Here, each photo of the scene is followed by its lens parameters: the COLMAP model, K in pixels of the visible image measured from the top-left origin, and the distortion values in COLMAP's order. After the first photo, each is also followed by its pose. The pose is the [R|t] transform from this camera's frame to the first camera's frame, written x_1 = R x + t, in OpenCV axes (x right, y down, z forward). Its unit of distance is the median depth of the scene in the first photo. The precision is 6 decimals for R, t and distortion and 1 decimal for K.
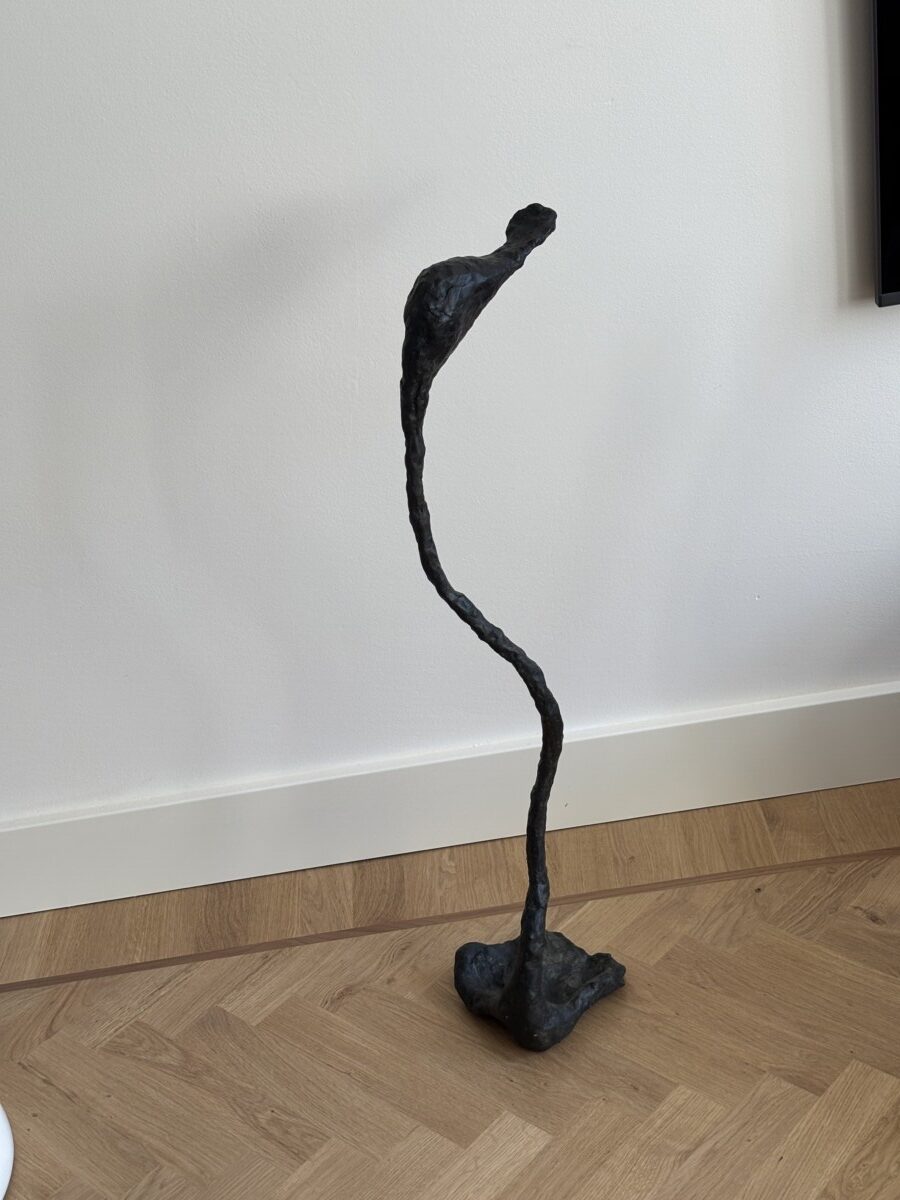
lens RADIAL K [[1846.0, 0, 456.6], [0, 1846.0, 603.8], [0, 0, 1]] dist [0.108817, 0.000000]
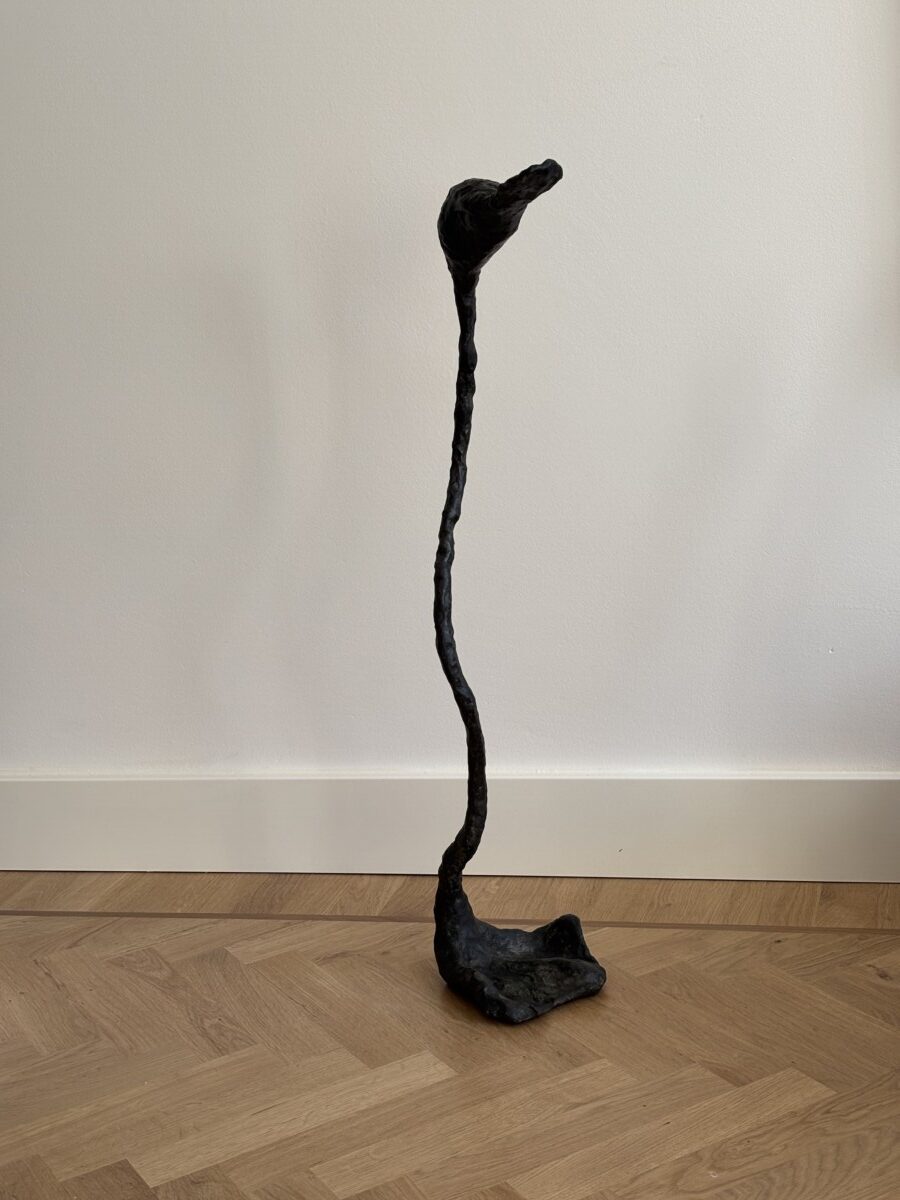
lens RADIAL K [[1846.0, 0, 454.7], [0, 1846.0, 612.2], [0, 0, 1]] dist [0.108817, 0.000000]
pose [[0.945103, 0.124956, -0.301938, 0.288043], [-0.197522, 0.954542, -0.223237, 0.252499], [0.260318, 0.270621, 0.926822, 0.037652]]
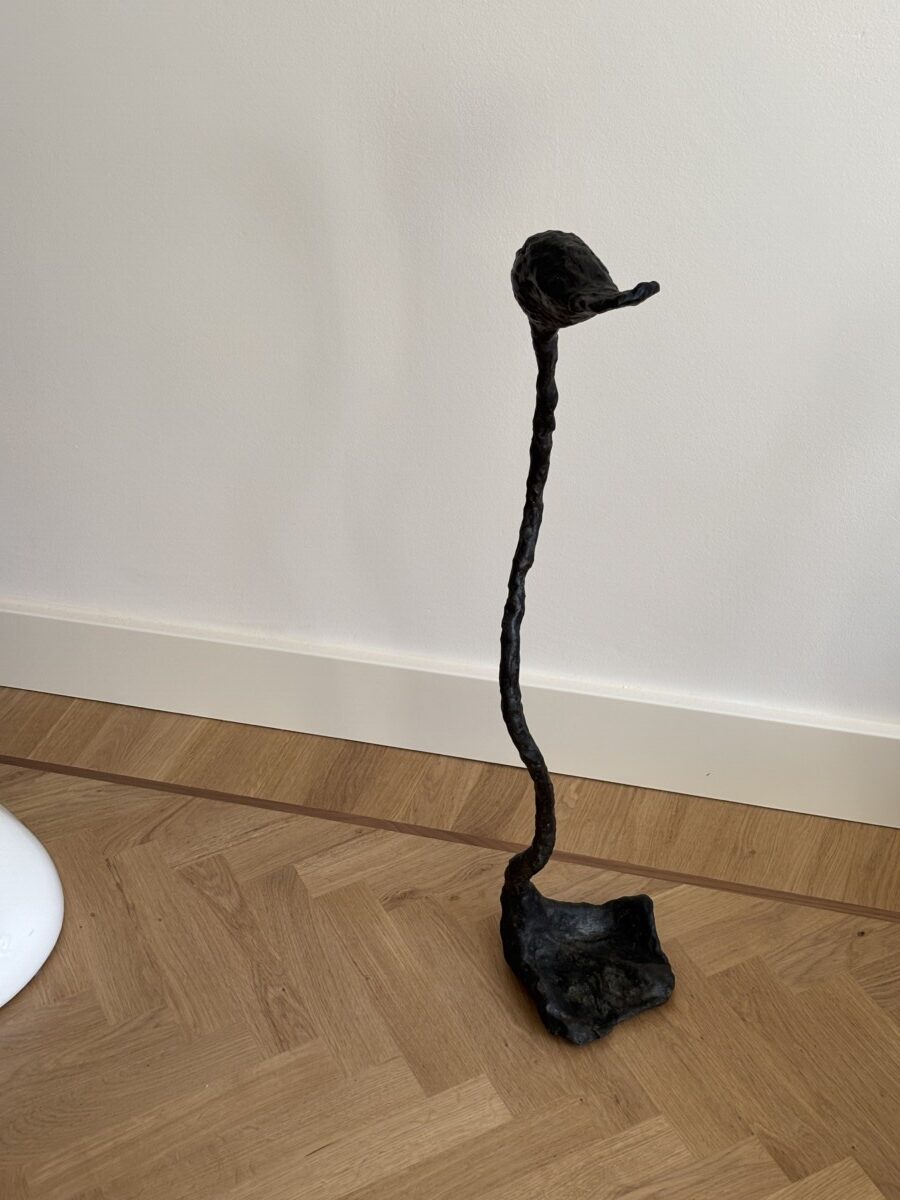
lens RADIAL K [[1846.0, 0, 446.5], [0, 1846.0, 605.7], [0, 0, 1]] dist [0.108817, 0.000000]
pose [[0.913819, 0.271047, -0.302437, 0.221551], [-0.224872, 0.957815, 0.178947, -0.122176], [0.338182, -0.095516, 0.936221, 0.104943]]
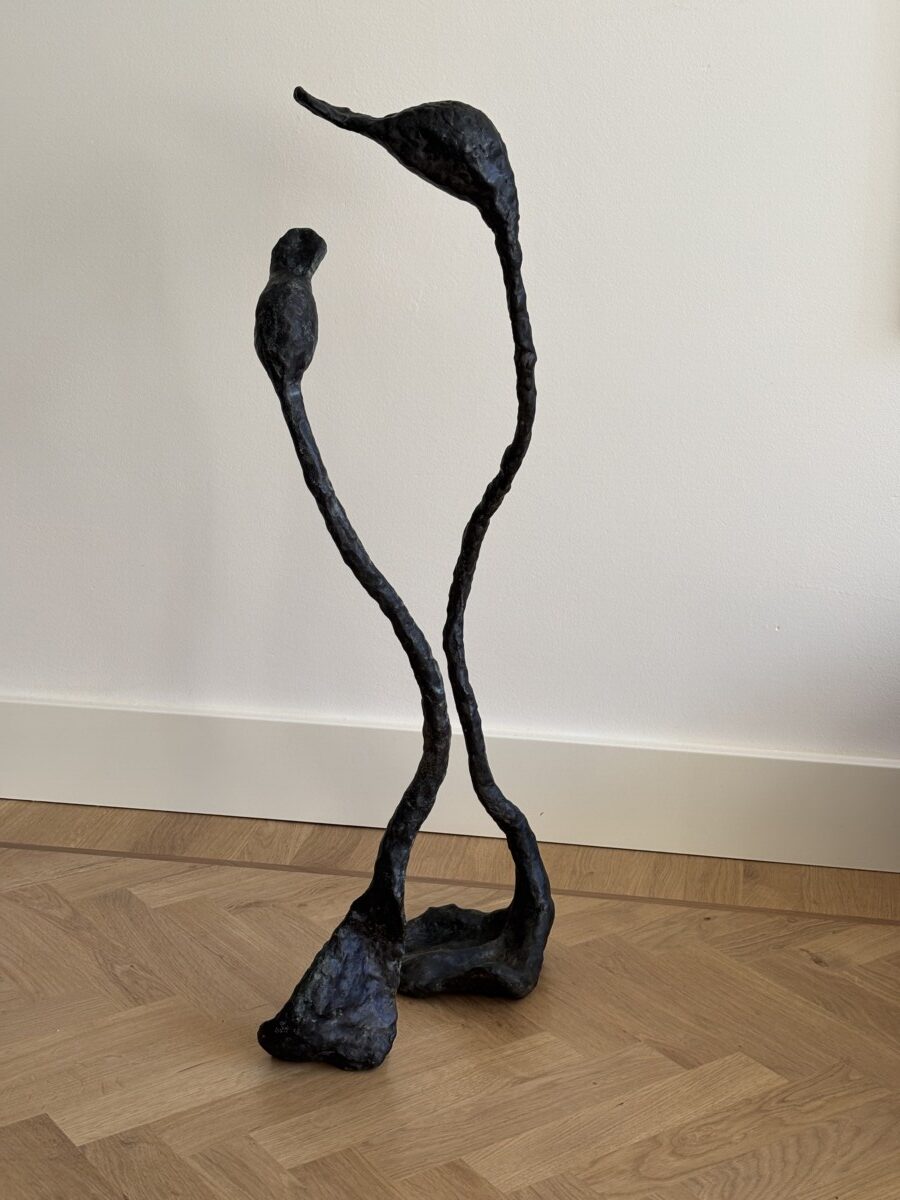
lens RADIAL K [[1846.0, 0, 456.9], [0, 1846.0, 592.9], [0, 0, 1]] dist [0.108817, 0.000000]
pose [[0.960550, 0.211342, -0.180769, 0.186026], [-0.250202, 0.940492, -0.229941, 0.260769], [0.121416, 0.266098, 0.956269, 0.057200]]
